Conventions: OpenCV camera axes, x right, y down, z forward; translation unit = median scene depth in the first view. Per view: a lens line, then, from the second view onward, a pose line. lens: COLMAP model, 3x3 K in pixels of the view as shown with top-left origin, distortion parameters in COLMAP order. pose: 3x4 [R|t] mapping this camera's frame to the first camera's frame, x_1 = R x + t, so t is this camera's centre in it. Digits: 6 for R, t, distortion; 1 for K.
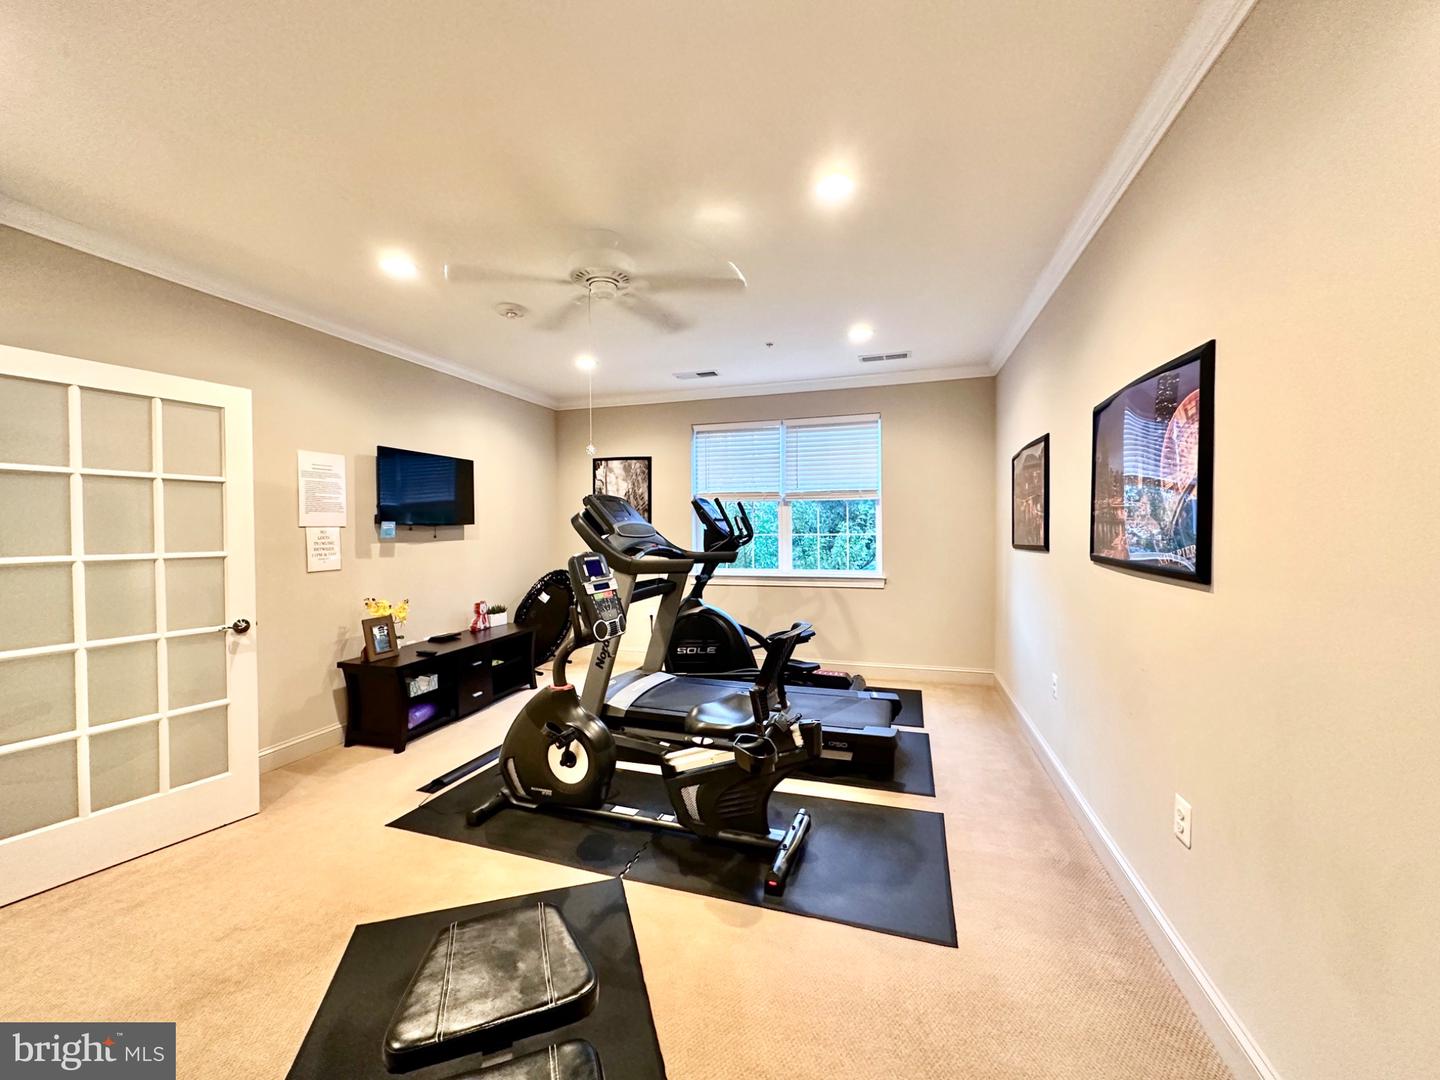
lens RADIAL K [[571.4, 0, 720.0], [0, 571.4, 540.0], [0, 0, 1]] dist [-0.000879, 0.000016]
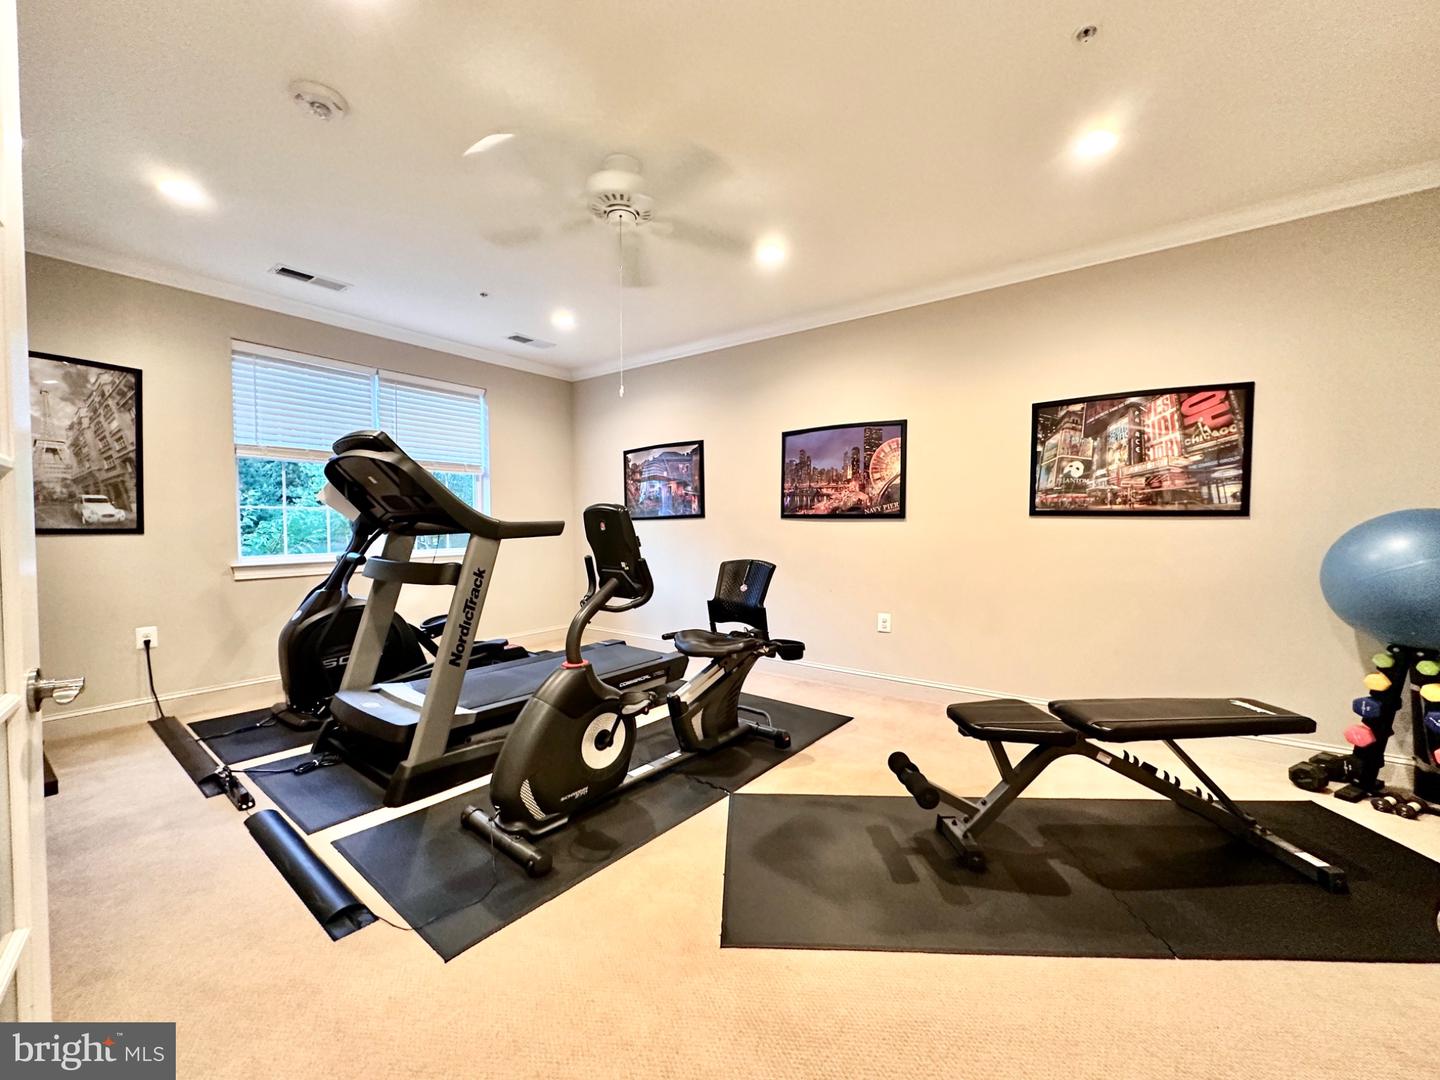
lens RADIAL K [[571.4, 0, 720.0], [0, 571.4, 540.0], [0, 0, 1]] dist [-0.000879, 0.000016]
pose [[0.340724, -0.021059, 0.939928, -0.907420], [0.022743, 0.999641, 0.014153, 0.063951], [-0.939888, 0.016555, 0.341080, 0.475780]]
